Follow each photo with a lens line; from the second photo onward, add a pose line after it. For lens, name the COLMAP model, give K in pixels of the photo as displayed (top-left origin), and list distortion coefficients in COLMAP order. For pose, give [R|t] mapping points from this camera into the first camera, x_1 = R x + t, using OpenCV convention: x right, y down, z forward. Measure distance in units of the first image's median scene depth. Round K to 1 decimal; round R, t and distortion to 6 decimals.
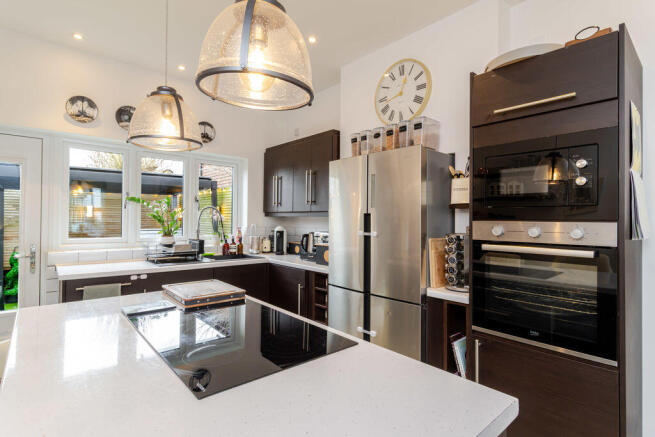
lens RADIAL K [[325.7, 0, 327.5], [0, 325.7, 218.5], [0, 0, 1]] dist [0.000713, 0.000007]
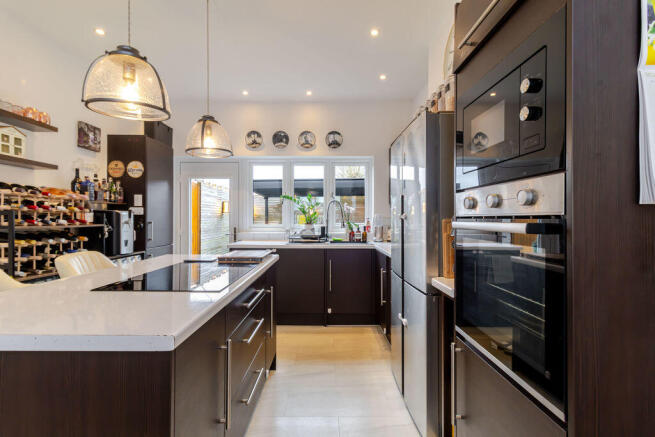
lens RADIAL K [[304.1, 0, 327.5], [0, 304.1, 218.5], [0, 0, 1]] dist [0.000109, 0.000074]
pose [[0.752023, -0.009452, -0.659069, 0.425836], [0.009238, 0.999950, -0.003799, 0.042482], [0.659072, -0.003232, 0.752073, 0.148423]]
